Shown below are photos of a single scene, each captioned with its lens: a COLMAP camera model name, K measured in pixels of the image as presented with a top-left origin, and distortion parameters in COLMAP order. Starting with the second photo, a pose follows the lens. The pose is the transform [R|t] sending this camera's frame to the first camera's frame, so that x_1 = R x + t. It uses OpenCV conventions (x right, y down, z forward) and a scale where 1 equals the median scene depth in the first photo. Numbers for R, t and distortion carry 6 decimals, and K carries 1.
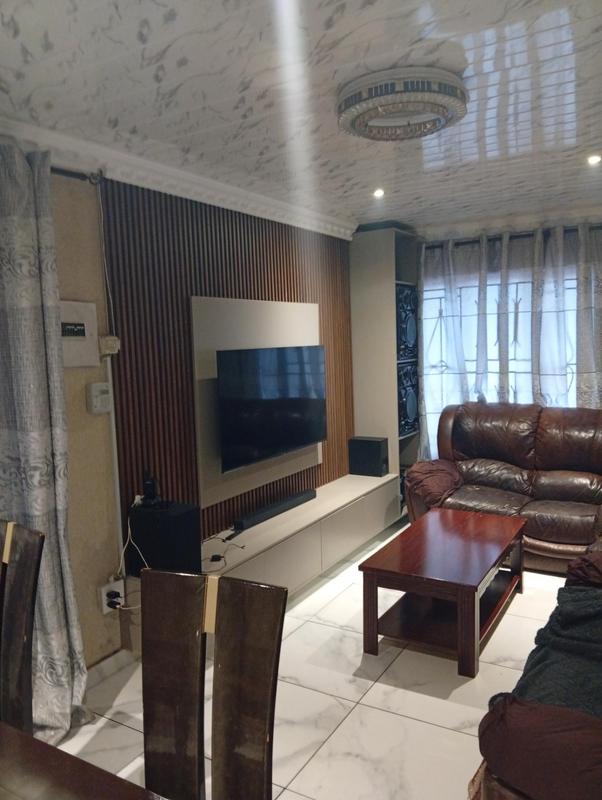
lens RADIAL K [[629.9, 0, 301.0], [0, 629.9, 400.0], [0, 0, 1]] dist [0.186766, -0.393521]
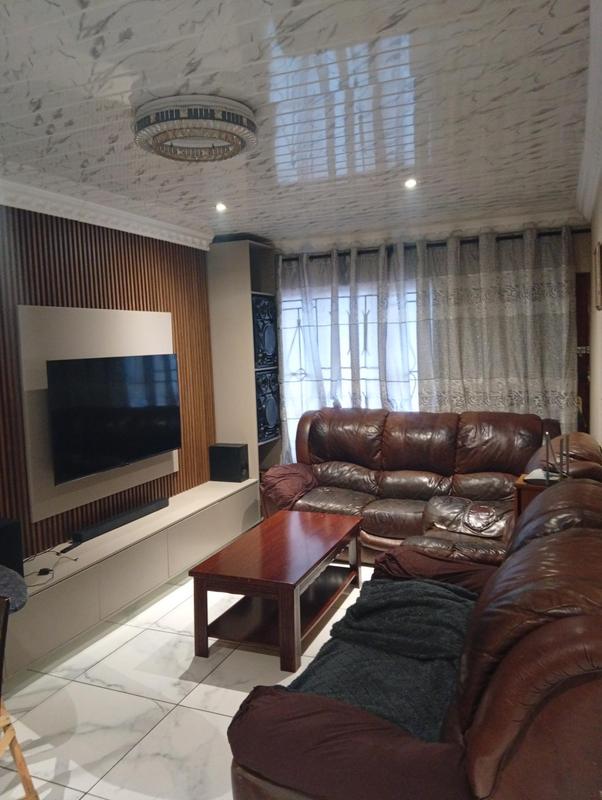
lens RADIAL K [[629.9, 0, 301.0], [0, 629.9, 400.0], [0, 0, 1]] dist [0.186766, -0.393521]
pose [[0.990360, -0.012053, 0.137992, 0.086733], [0.012888, 0.999904, -0.005159, -0.005027], [-0.137917, 0.006888, 0.990420, -0.028569]]
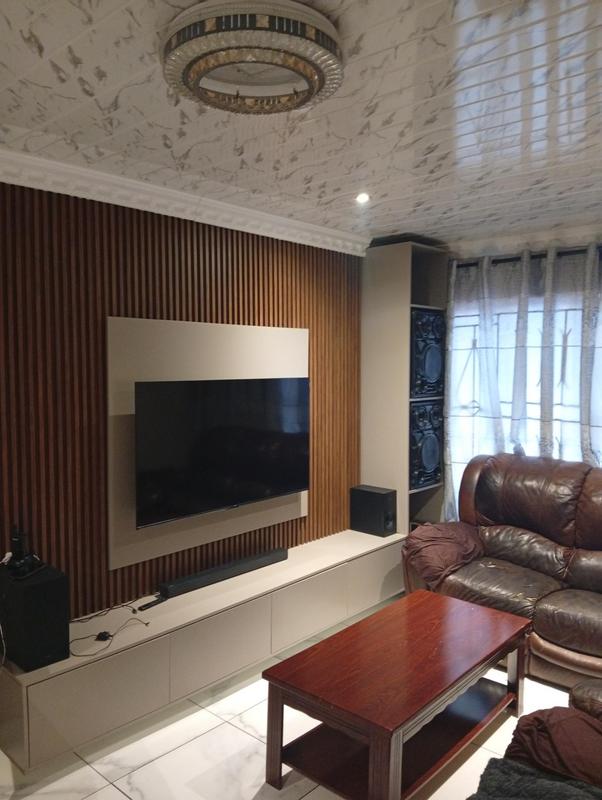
lens RADIAL K [[622.6, 0, 301.0], [0, 622.6, 400.0], [0, 0, 1]] dist [0.140543, -0.300519]
pose [[0.979342, 0.048014, -0.196430, 0.179562], [-0.053919, 0.998237, -0.024825, -0.033393], [0.194892, 0.034903, 0.980203, 0.168676]]
